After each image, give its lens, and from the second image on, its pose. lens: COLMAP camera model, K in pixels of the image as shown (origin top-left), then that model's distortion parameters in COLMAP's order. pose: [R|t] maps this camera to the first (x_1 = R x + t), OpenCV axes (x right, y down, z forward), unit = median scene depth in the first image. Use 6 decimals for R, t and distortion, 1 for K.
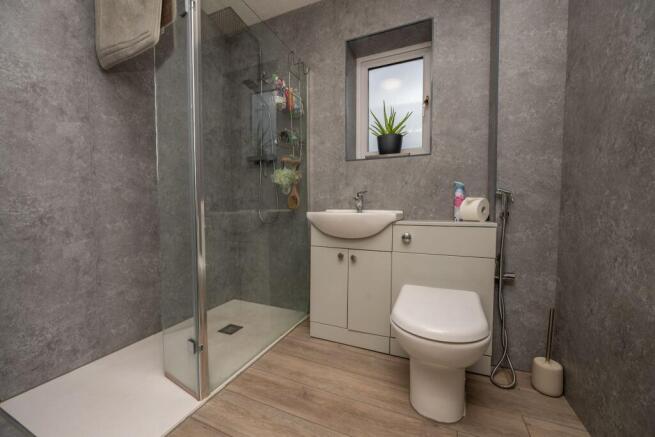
lens RADIAL K [[266.1, 0, 327.0], [0, 266.1, 204.2], [0, 0, 1]] dist [-0.000088, 0.000087]
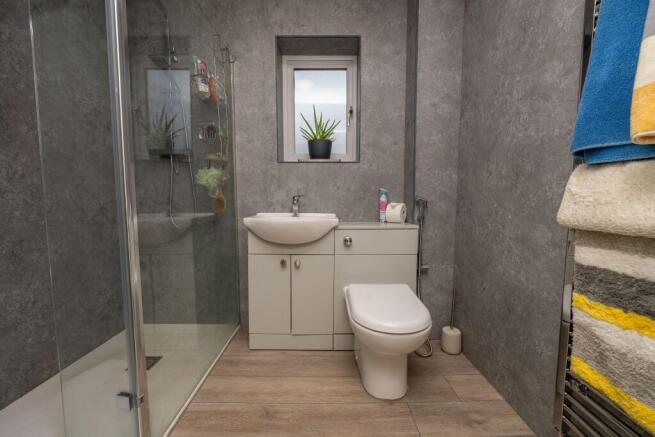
lens RADIAL K [[266.1, 0, 327.0], [0, 266.1, 204.2], [0, 0, 1]] dist [-0.000088, 0.000087]
pose [[0.913511, -0.008729, 0.406721, -0.210640], [-0.004609, 0.999484, 0.031804, -0.055490], [-0.406789, -0.030927, 0.912999, 0.046516]]
